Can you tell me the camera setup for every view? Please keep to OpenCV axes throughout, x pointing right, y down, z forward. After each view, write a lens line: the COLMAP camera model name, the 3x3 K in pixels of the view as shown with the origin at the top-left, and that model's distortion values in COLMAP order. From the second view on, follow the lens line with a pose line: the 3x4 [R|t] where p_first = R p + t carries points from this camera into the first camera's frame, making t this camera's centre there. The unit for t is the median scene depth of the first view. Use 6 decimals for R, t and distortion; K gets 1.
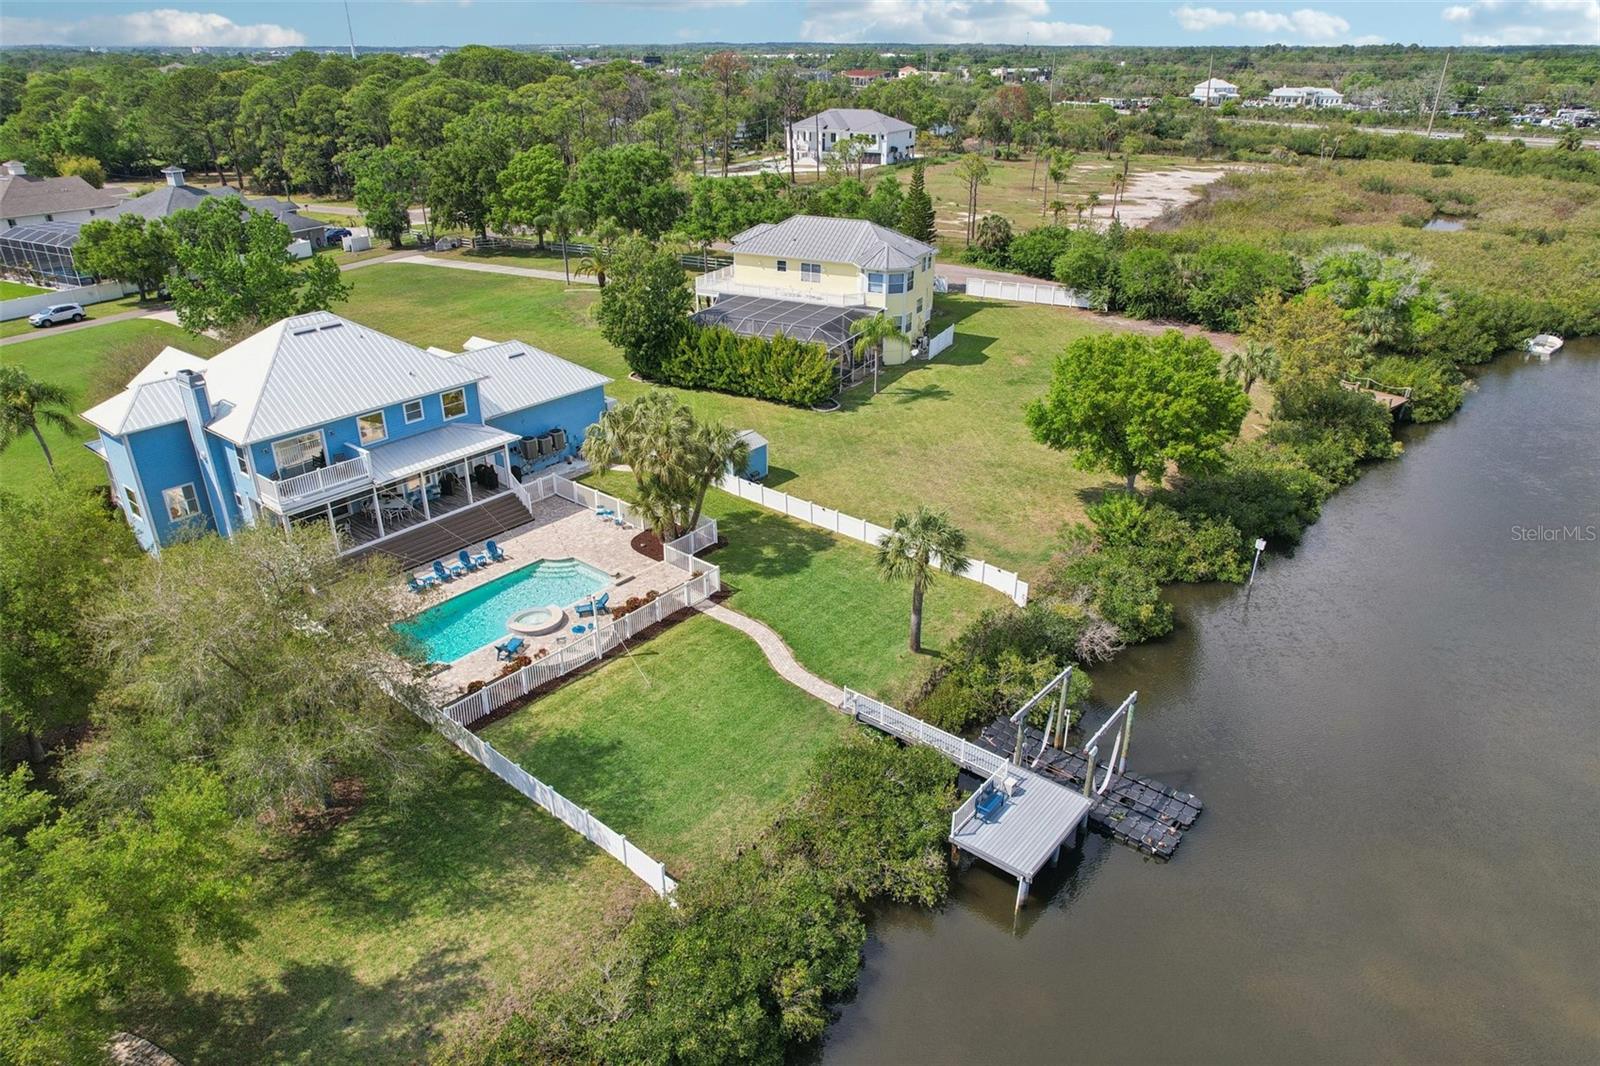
lens RADIAL K [[1045.0, 0, 813.3], [0, 1045.0, 530.4], [0, 0, 1]] dist [-0.048056, 0.046039]
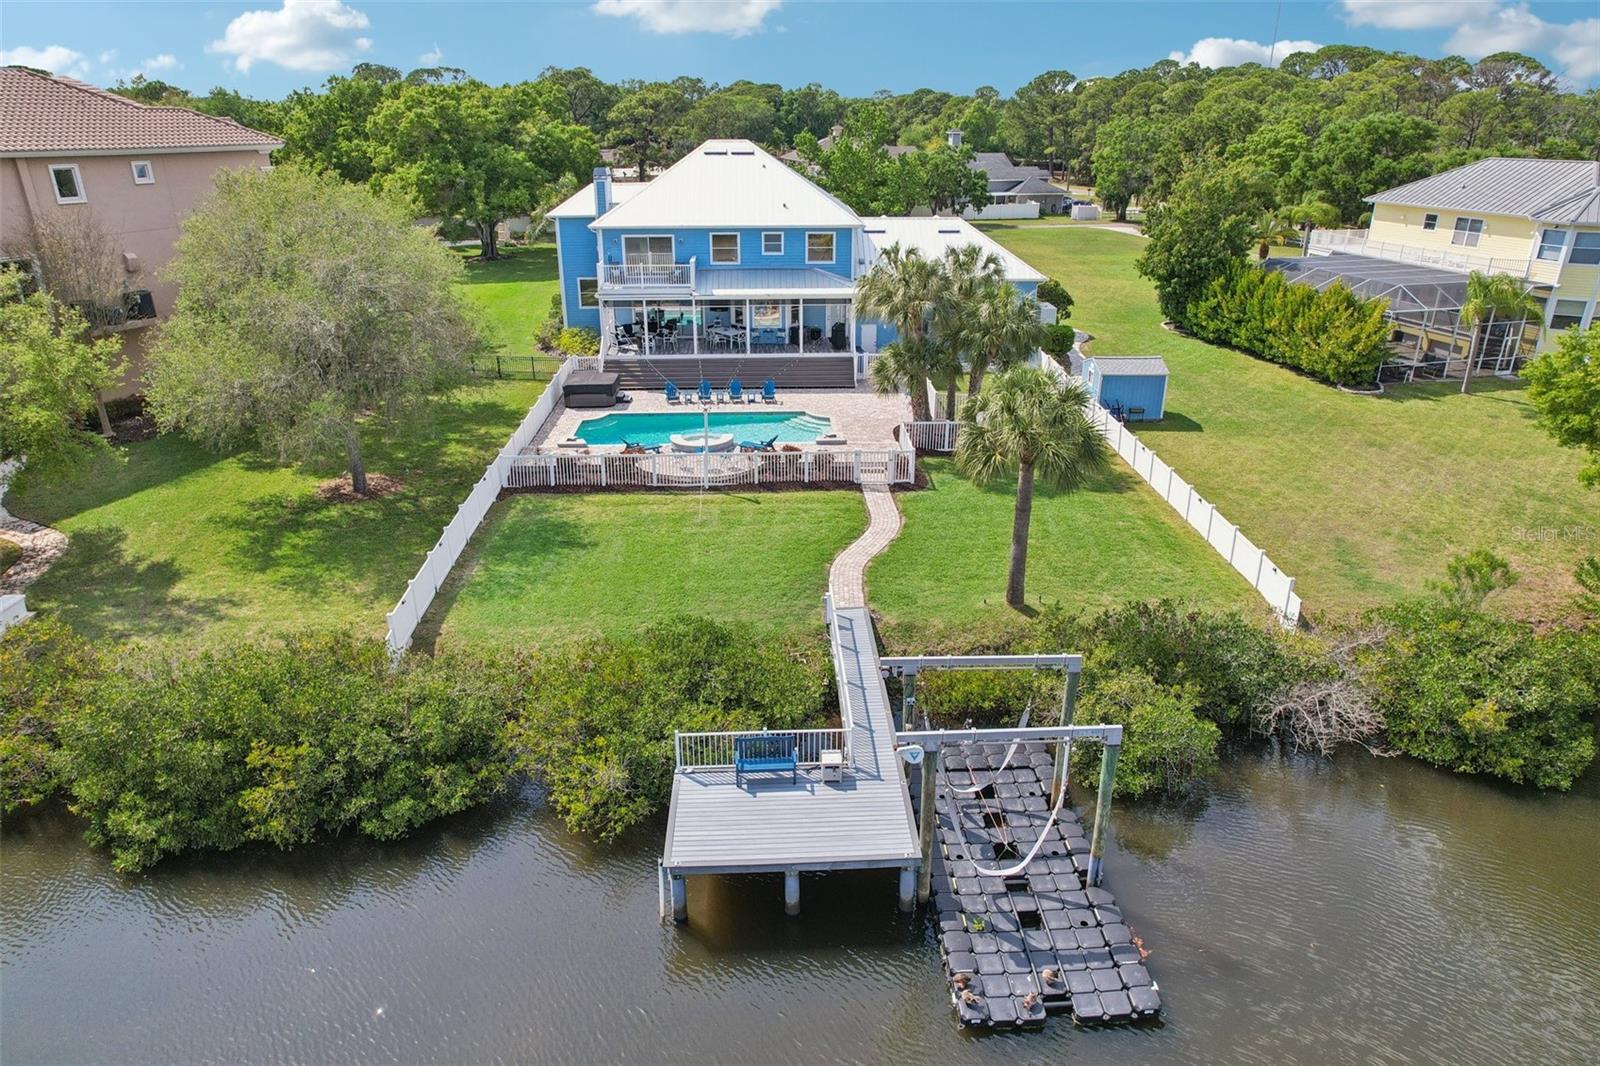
lens RADIAL K [[1045.0, 0, 813.3], [0, 1045.0, 530.4], [0, 0, 1]] dist [-0.048056, 0.046039]
pose [[0.667264, 0.278946, -0.690614, 0.388687], [-0.321290, 0.944316, 0.070993, 0.057223], [0.671961, 0.174517, 0.719731, 0.384862]]
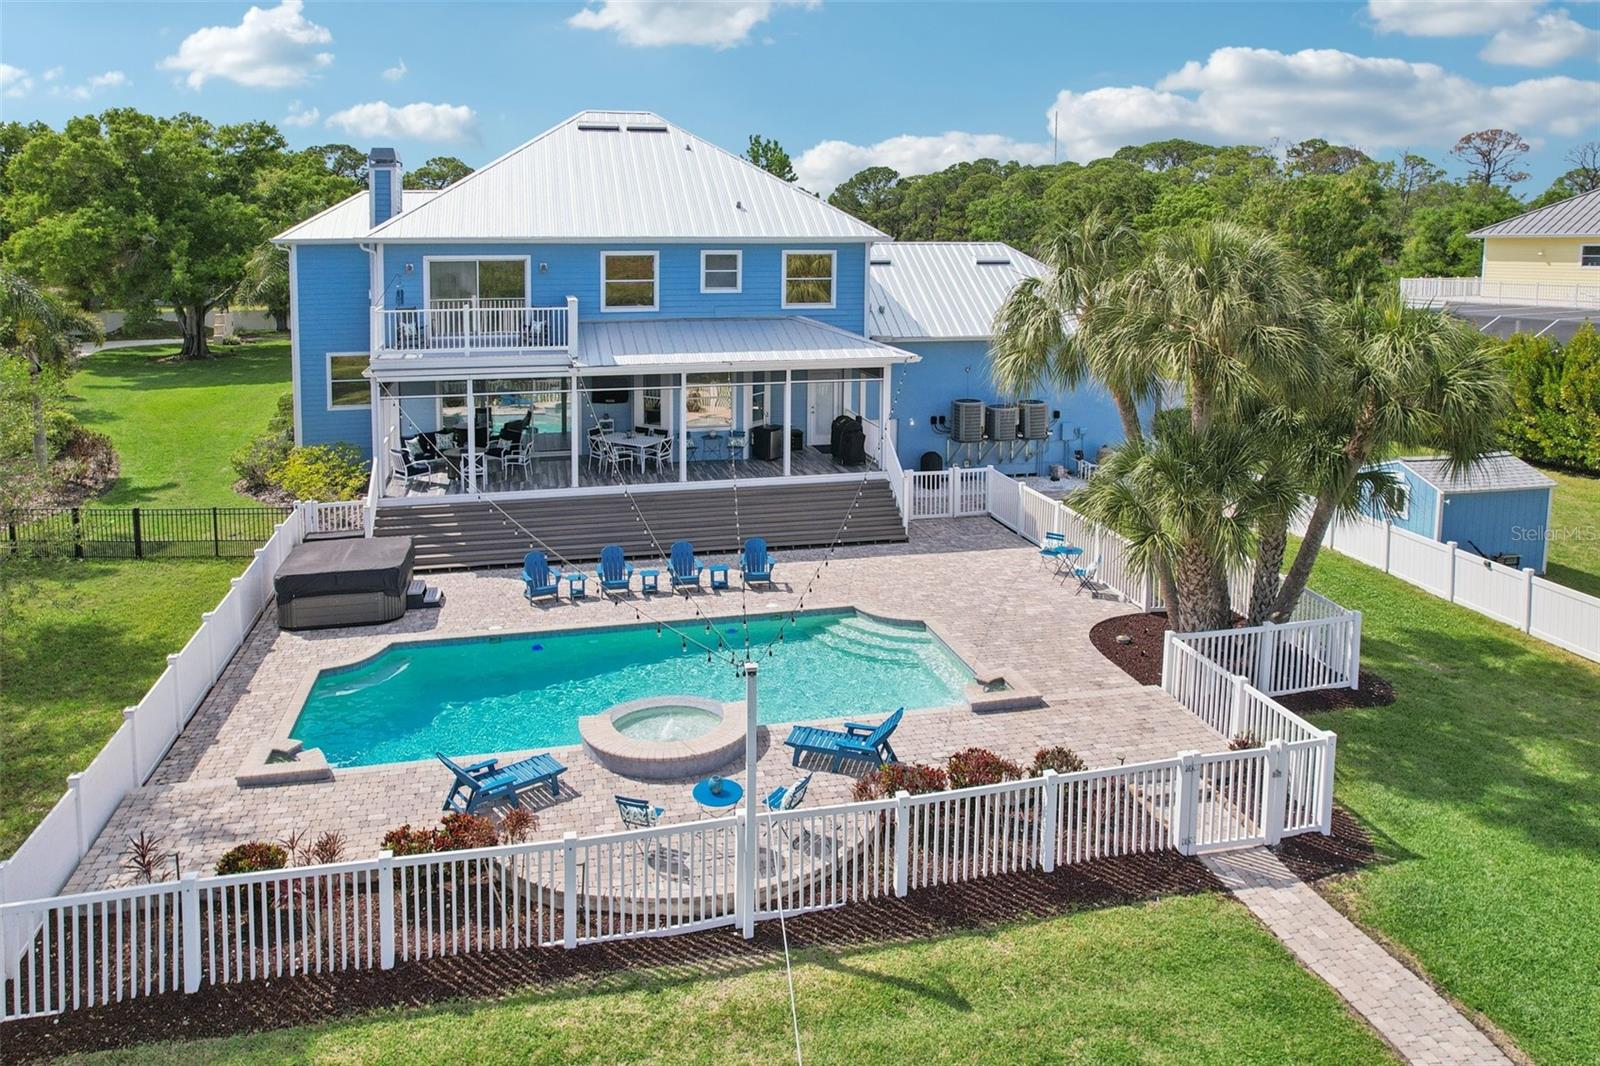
lens RADIAL K [[1085.4, 0, 793.8], [0, 1085.4, 326.8], [0, 0, 1]] dist [-0.038090, 0.031759]
pose [[0.796352, 0.047464, -0.602969, -0.036848], [-0.259083, 0.927594, -0.269158, 0.045083], [0.546535, 0.370563, 0.750988, 0.644594]]
